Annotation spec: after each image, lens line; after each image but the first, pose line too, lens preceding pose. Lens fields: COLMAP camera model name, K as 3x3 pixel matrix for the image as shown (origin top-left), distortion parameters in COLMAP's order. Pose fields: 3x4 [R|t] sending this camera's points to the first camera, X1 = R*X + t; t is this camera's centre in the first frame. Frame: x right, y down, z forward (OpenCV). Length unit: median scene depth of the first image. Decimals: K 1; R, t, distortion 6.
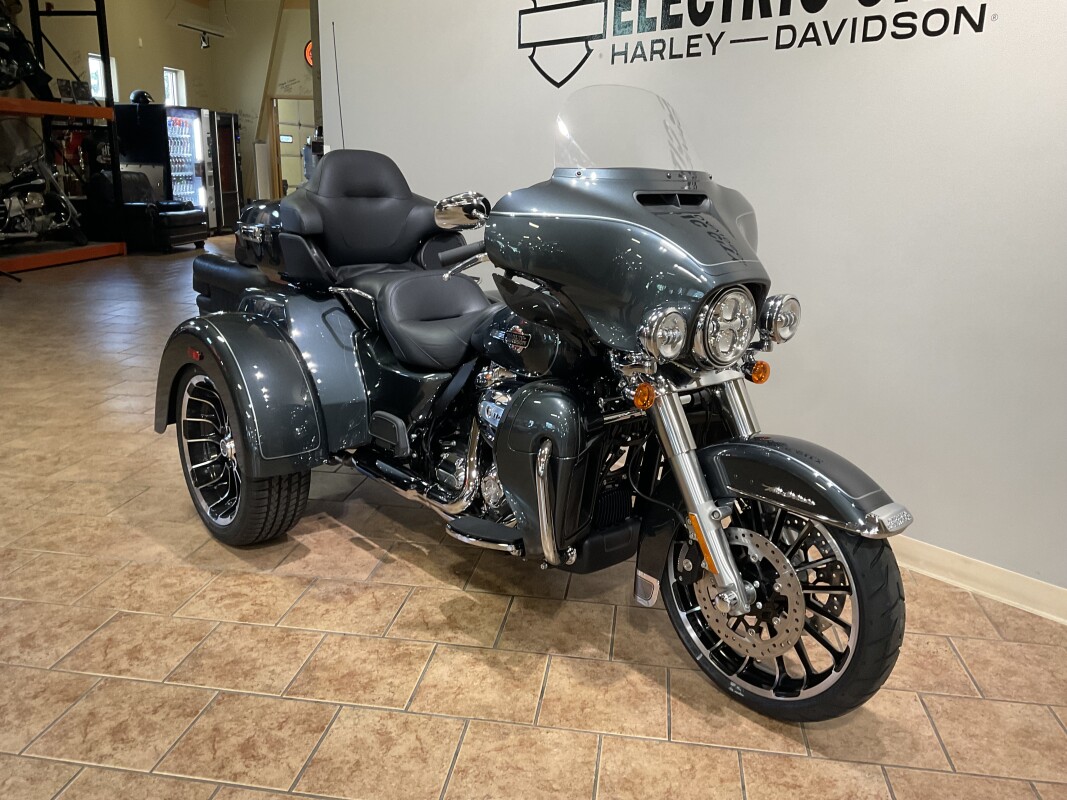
lens RADIAL K [[882.9, 0, 529.8], [0, 882.9, 402.0], [0, 0, 1]] dist [0.081225, -0.160608]
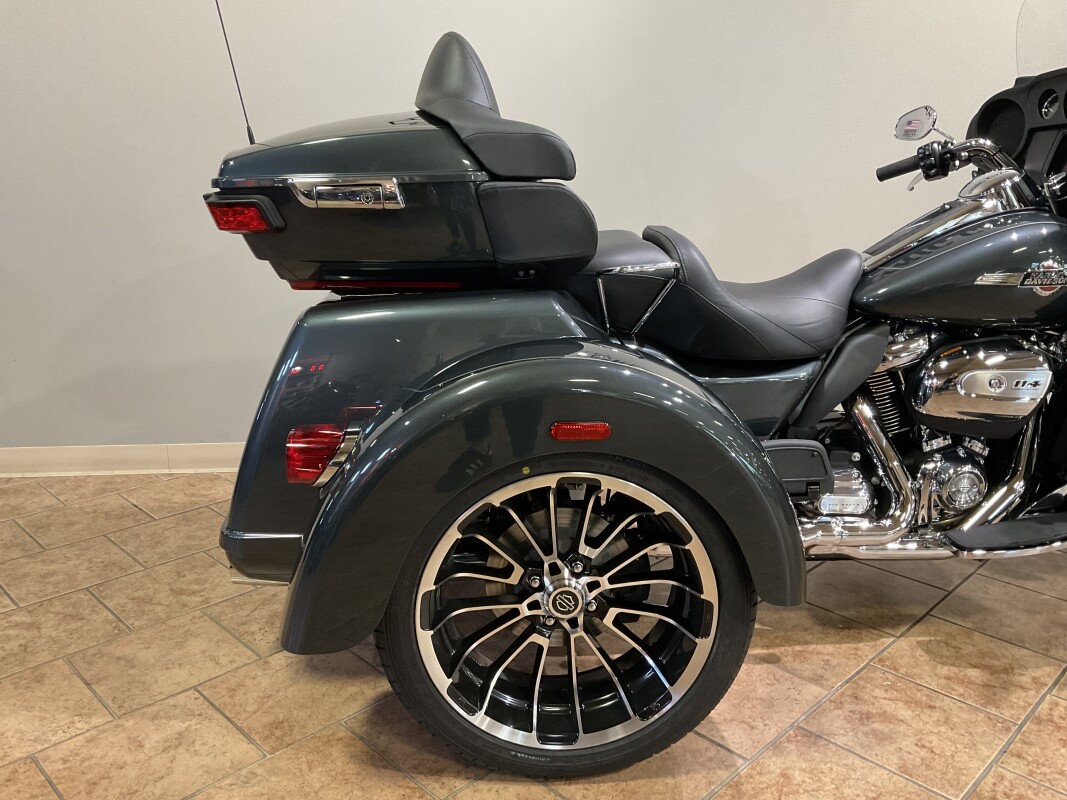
lens RADIAL K [[882.9, 0, 529.8], [0, 882.9, 402.0], [0, 0, 1]] dist [0.081225, -0.160608]
pose [[0.592862, -0.232139, 0.771120, -0.730502], [0.219366, 0.967894, 0.122721, -0.128539], [-0.774850, 0.096401, 0.624751, 0.695315]]
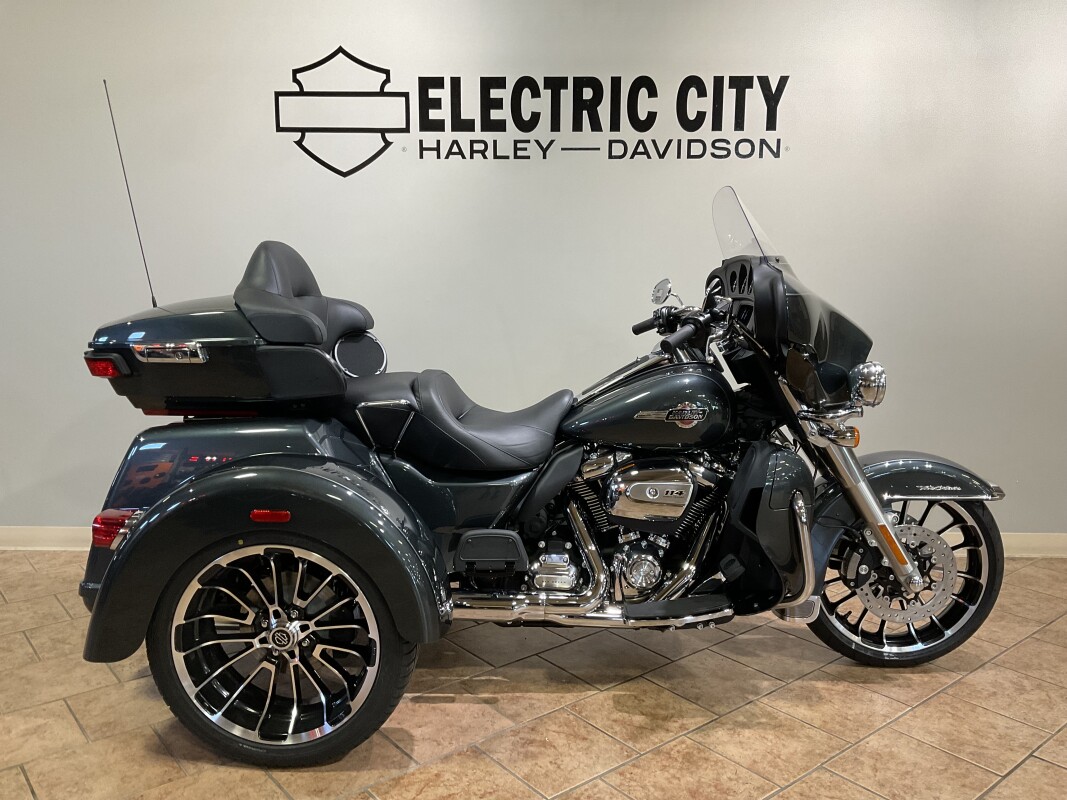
lens RADIAL K [[887.8, 0, 533.5], [0, 887.8, 400.0], [0, 0, 1]] dist [0.021354, -0.045136]
pose [[0.670606, -0.131170, 0.730124, -0.721703], [0.206294, 0.978394, -0.013705, -0.088313], [-0.712552, 0.159811, 0.683177, 0.324712]]
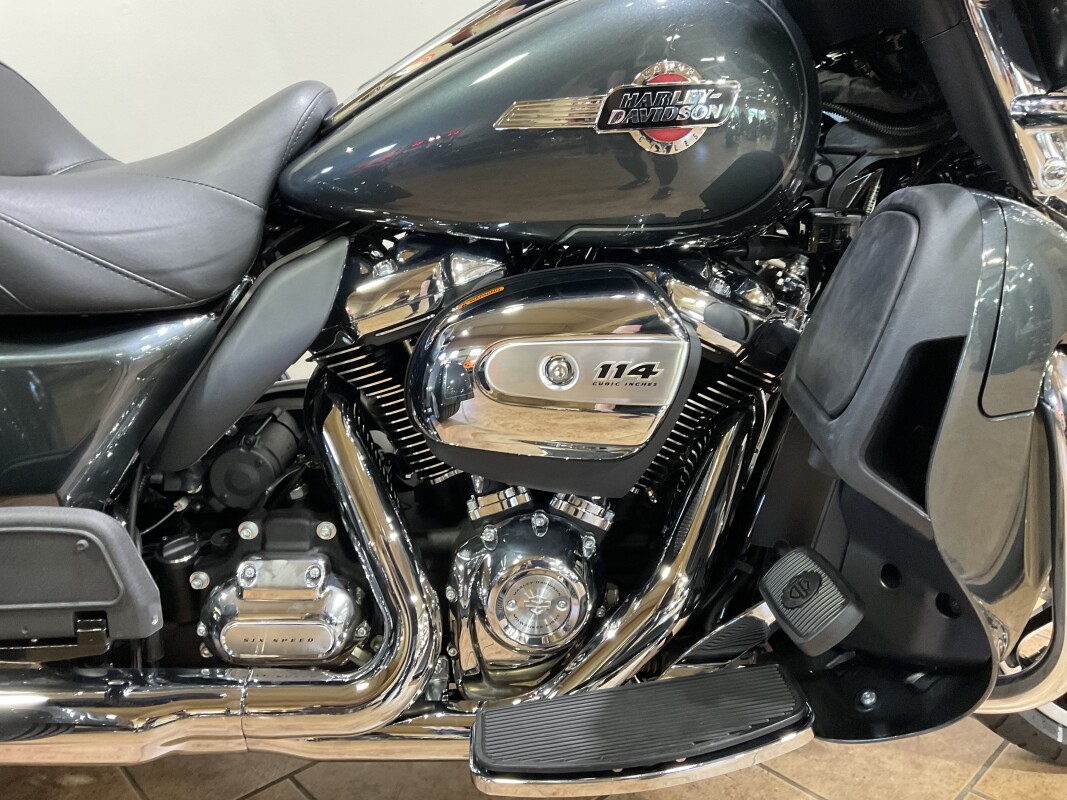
lens RADIAL K [[882.9, 0, 529.8], [0, 882.9, 402.0], [0, 0, 1]] dist [0.081225, -0.160608]
pose [[0.623446, -0.235646, 0.745511, -0.246275], [0.225794, 0.967139, 0.116876, -0.014537], [-0.748554, 0.095466, 0.656166, 0.668305]]
